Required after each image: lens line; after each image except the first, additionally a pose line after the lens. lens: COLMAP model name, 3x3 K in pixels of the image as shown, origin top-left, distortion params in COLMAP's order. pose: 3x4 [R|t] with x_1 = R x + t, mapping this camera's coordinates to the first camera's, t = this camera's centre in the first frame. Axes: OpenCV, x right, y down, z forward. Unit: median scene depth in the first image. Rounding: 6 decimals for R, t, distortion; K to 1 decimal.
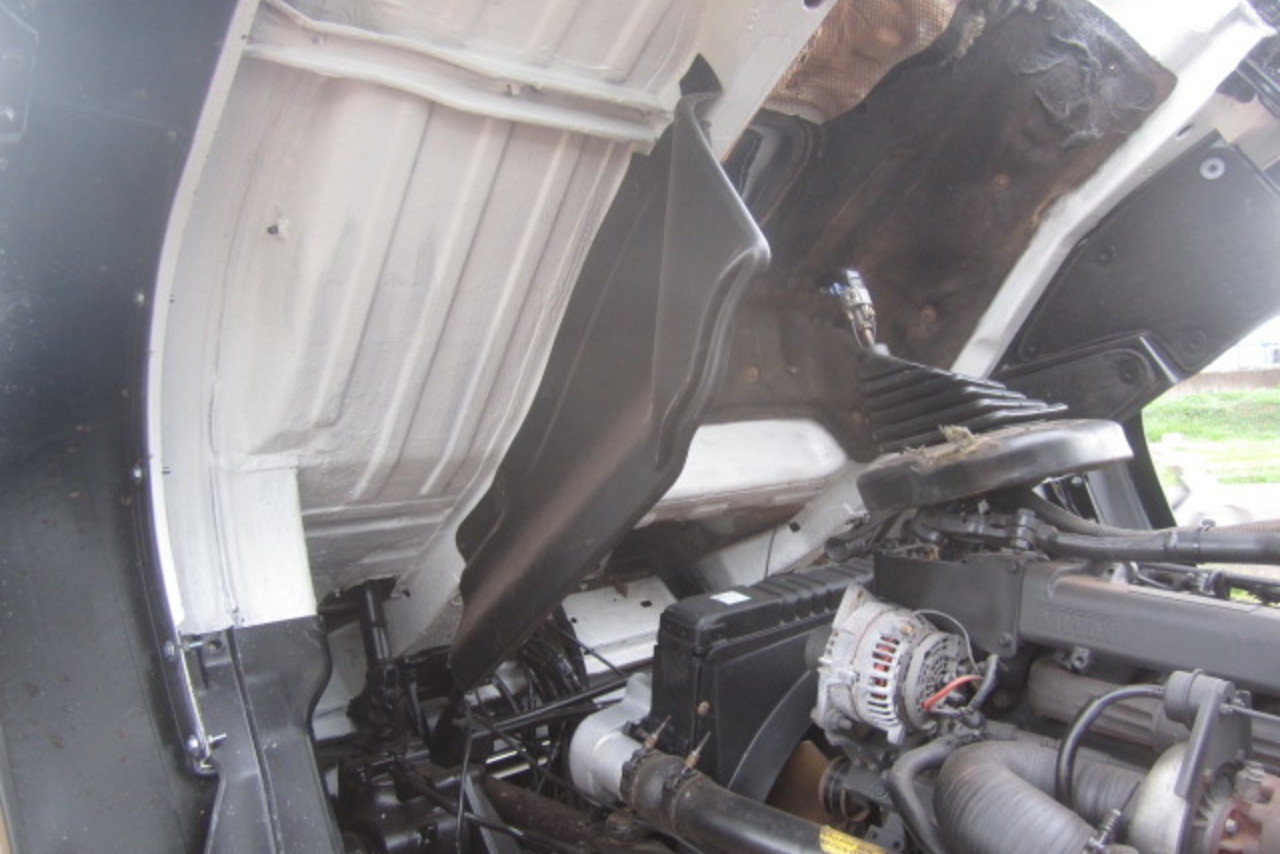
lens RADIAL K [[1043.9, 0, 640.0], [0, 1043.9, 427.0], [0, 0, 1]] dist [-0.051455, -0.006480]
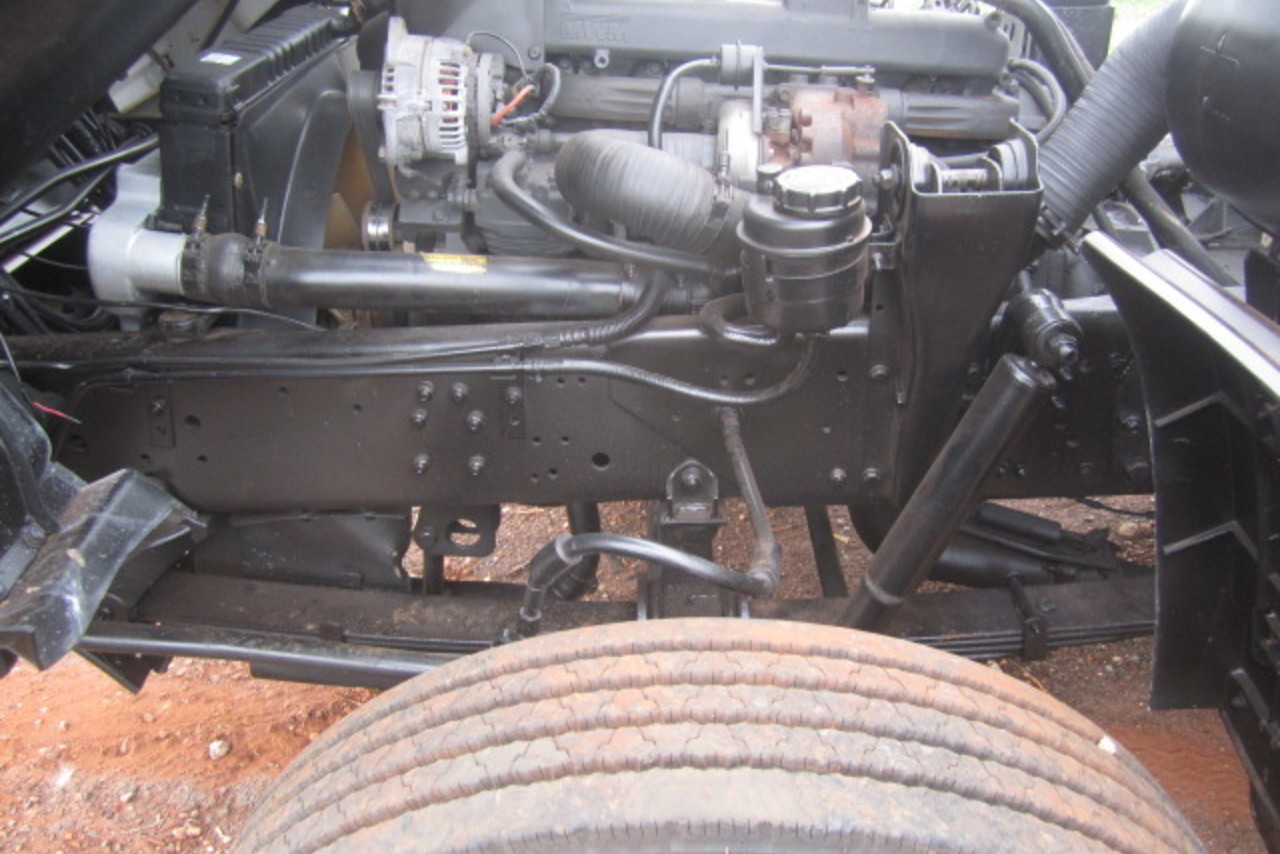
lens RADIAL K [[1043.9, 0, 640.0], [0, 1043.9, 427.0], [0, 0, 1]] dist [-0.051455, -0.006480]
pose [[0.696903, -0.335821, 0.633681, -0.402811], [0.014771, 0.890124, 0.455479, 0.058288], [-0.717014, -0.308064, 0.625290, 0.104083]]
